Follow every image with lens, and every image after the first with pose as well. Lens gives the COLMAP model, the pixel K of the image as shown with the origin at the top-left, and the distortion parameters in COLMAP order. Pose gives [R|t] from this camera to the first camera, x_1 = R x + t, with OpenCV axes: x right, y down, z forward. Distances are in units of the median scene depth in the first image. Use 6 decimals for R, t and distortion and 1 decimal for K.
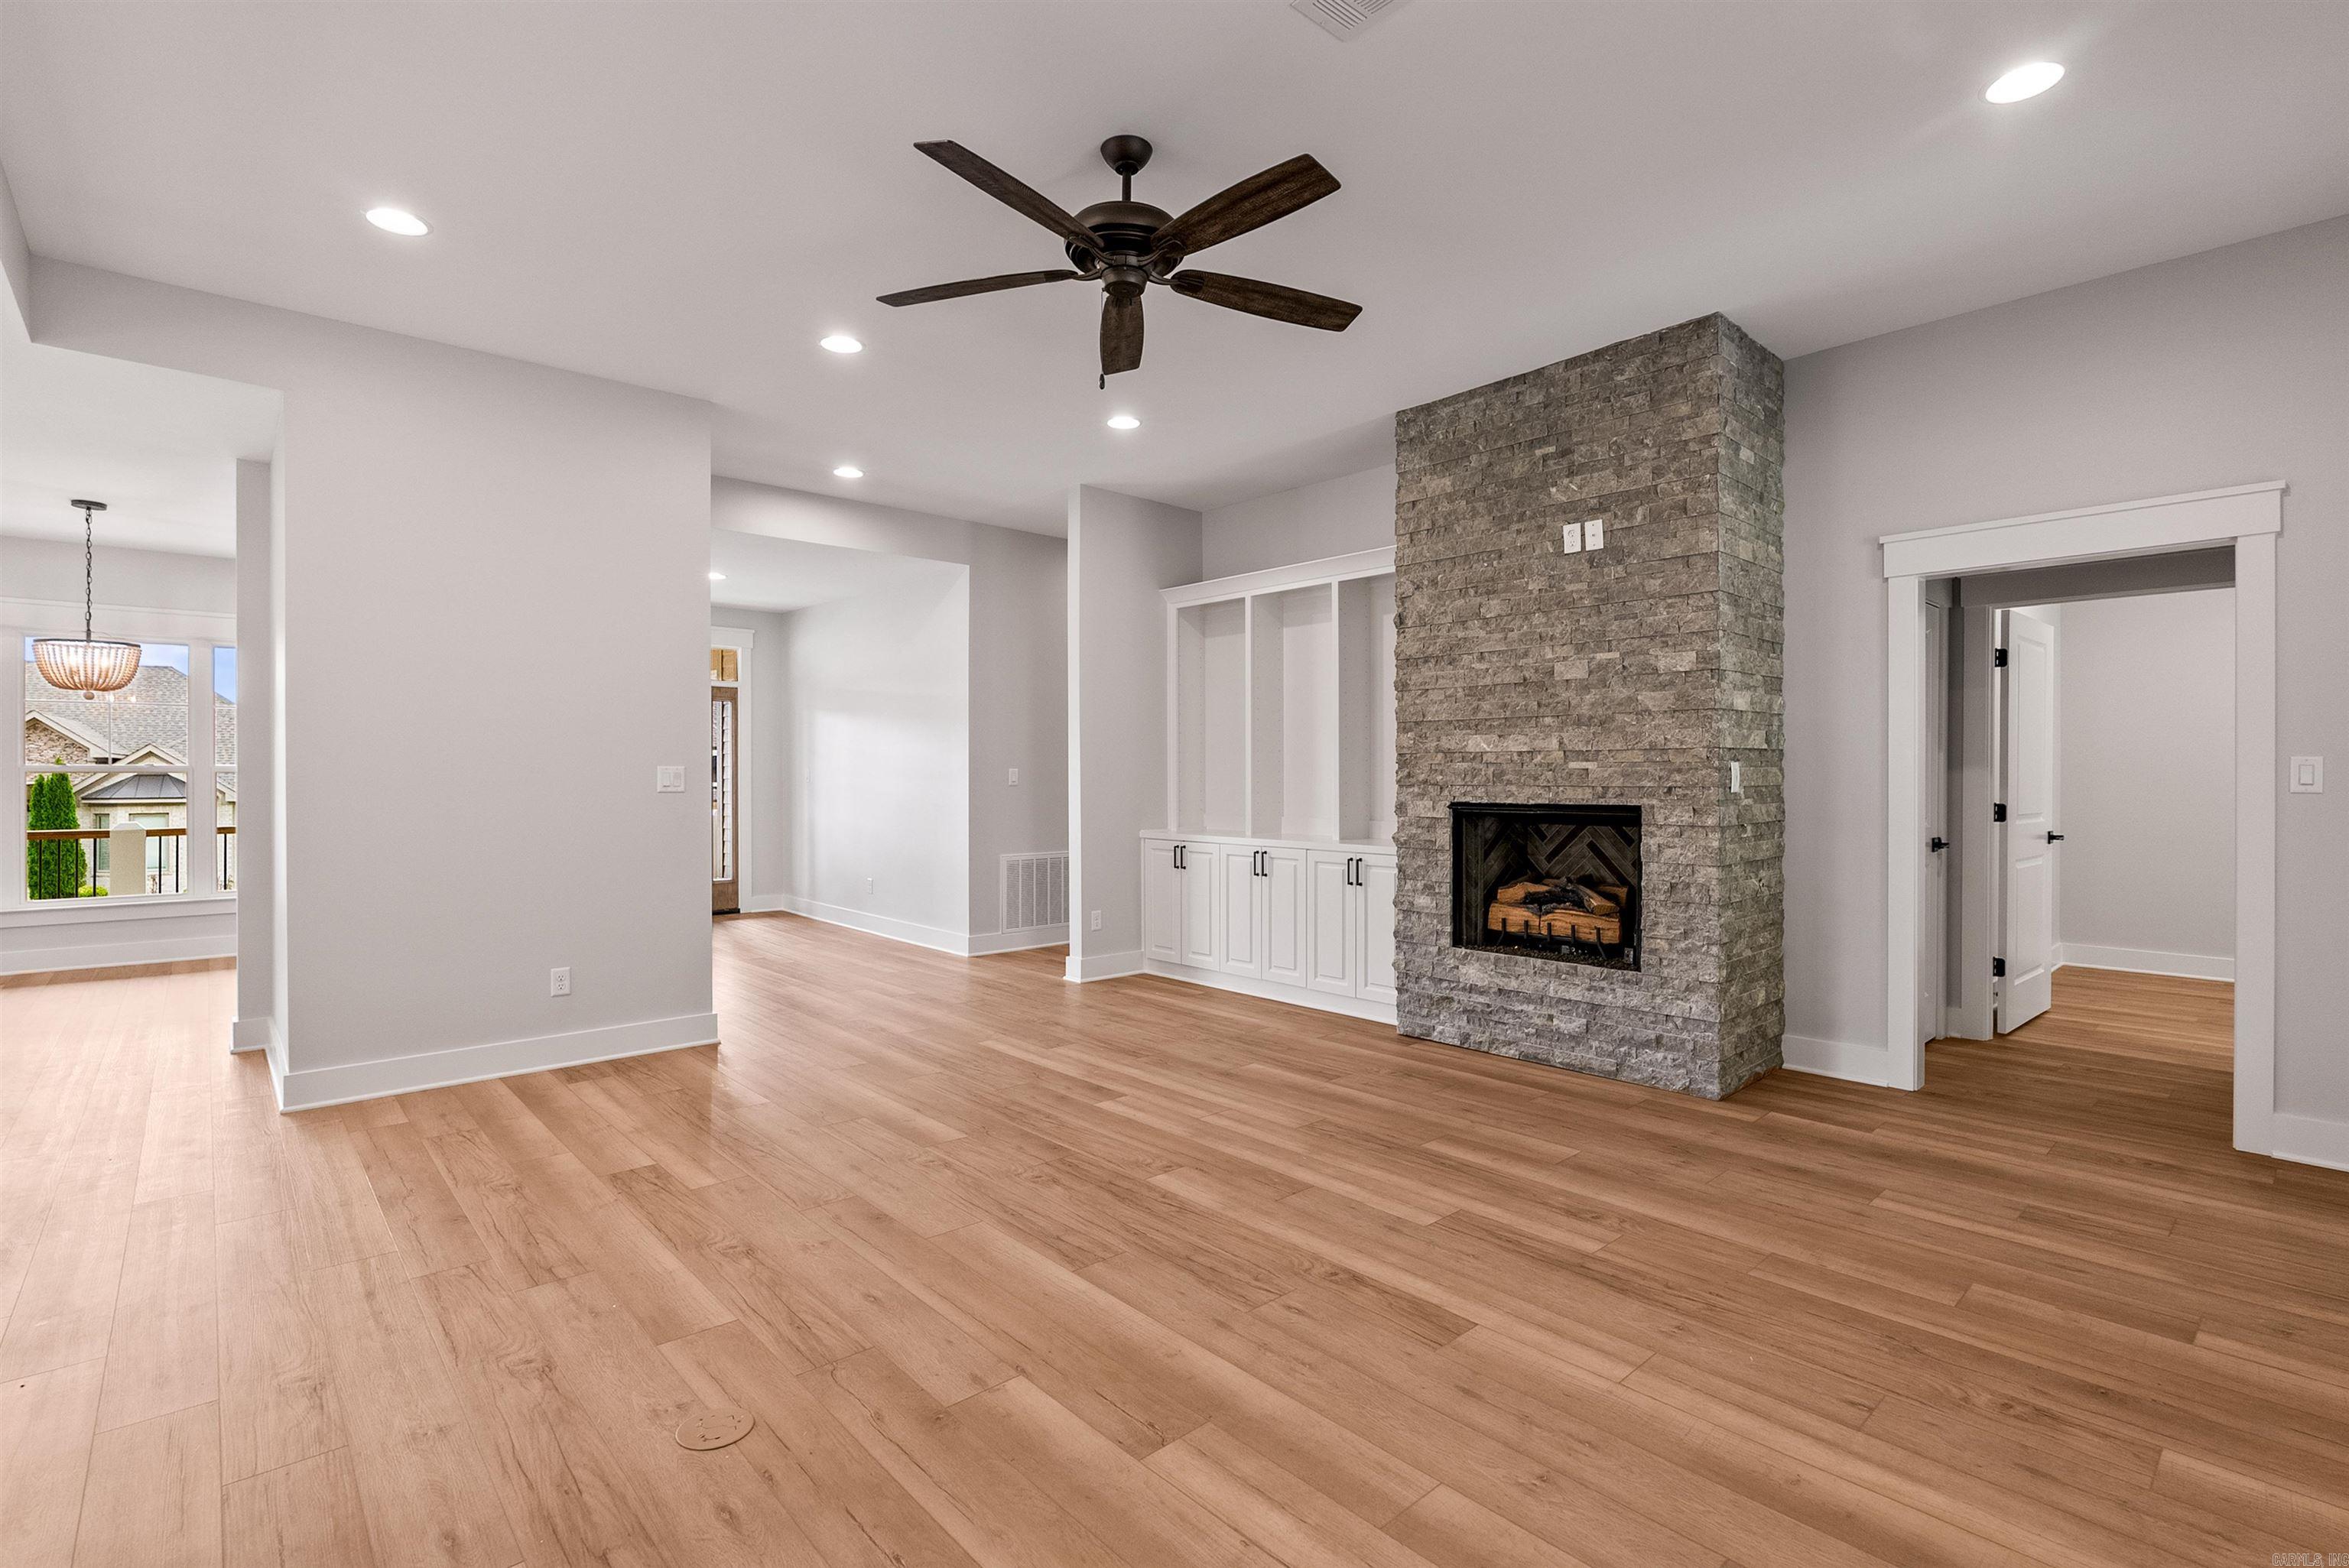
lens RADIAL K [[1089.6, 0, 1179.7], [0, 1089.6, 774.7], [0, 0, 1]] dist [-0.000704, -0.000579]
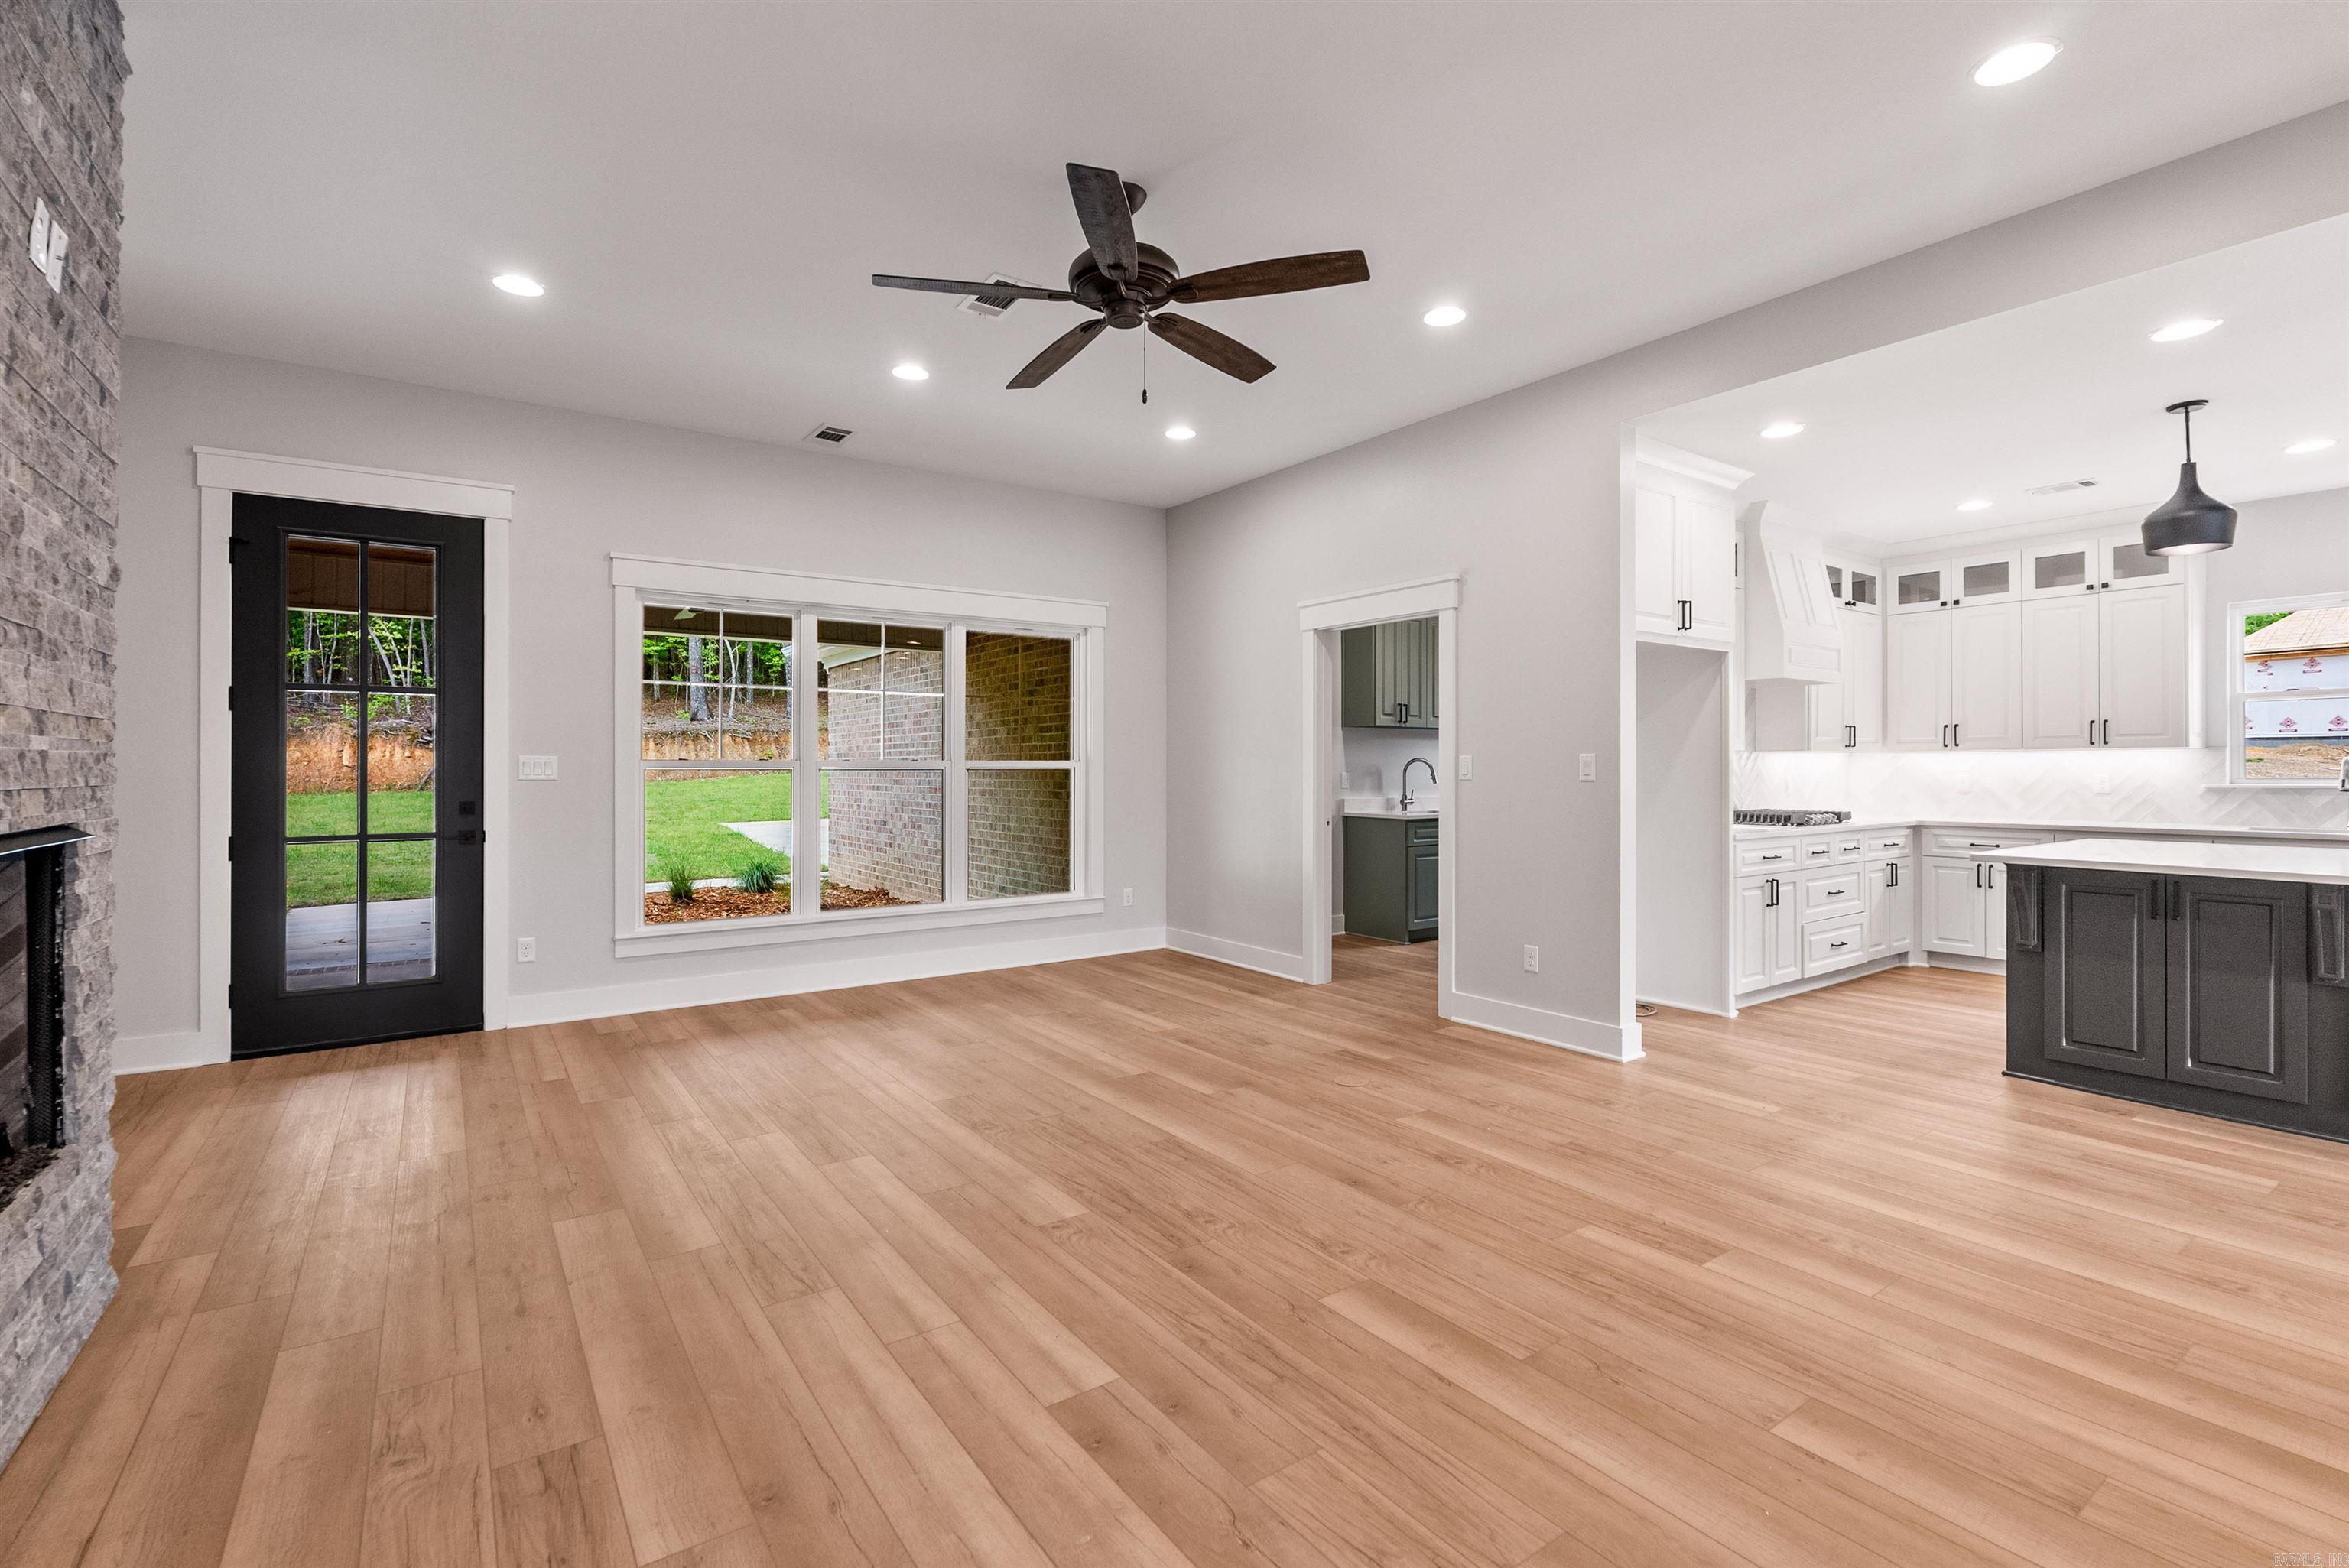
lens RADIAL K [[1050.2, 0, 1175.7], [0, 1050.2, 767.4], [0, 0, 1]] dist [-0.005653, 0.000026]
pose [[-0.992267, 0.002244, 0.124100, -0.157154], [0.002230, 0.999997, -0.000258, 0.002254], [-0.124100, 0.000021, -0.992270, 1.381889]]
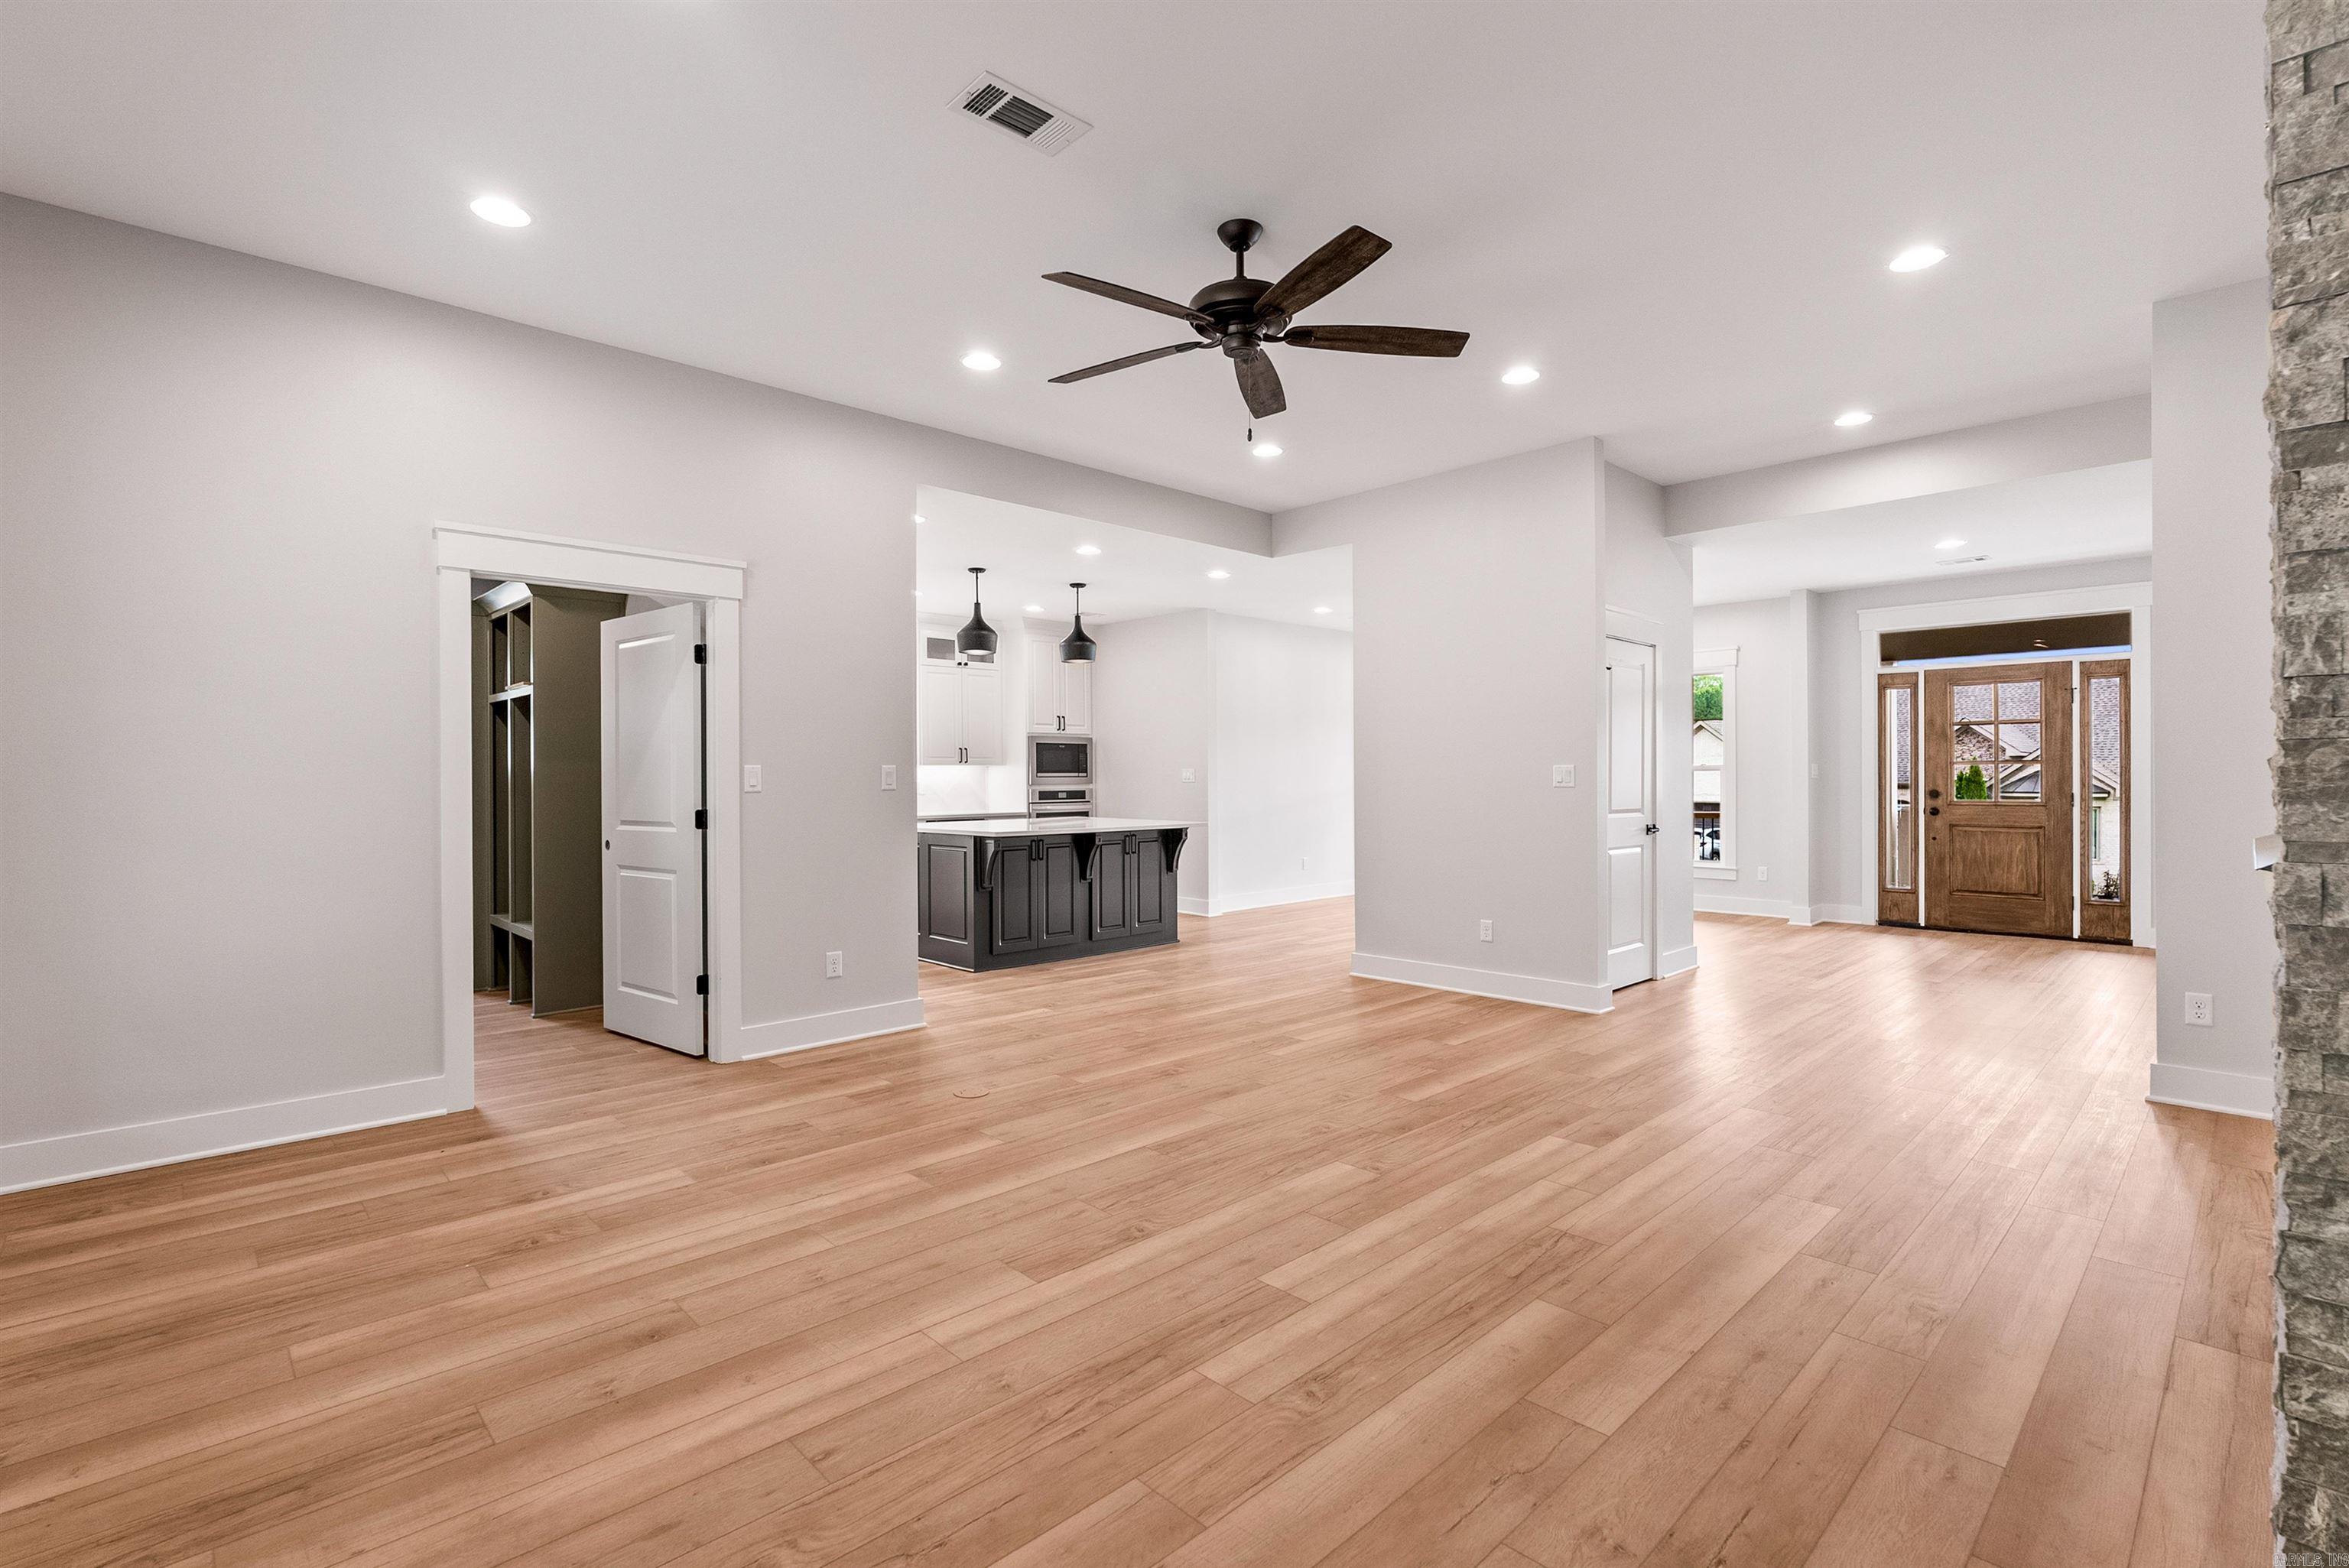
lens RADIAL K [[1070.7, 0, 1171.2], [0, 1070.7, 779.5], [0, 0, 1]] dist [-0.004671, -0.000304]
pose [[0.022763, 0.003820, -0.999734, 0.733771], [0.004495, 0.999982, 0.003924, 0.001390], [0.999731, -0.004583, 0.022746, 0.610411]]
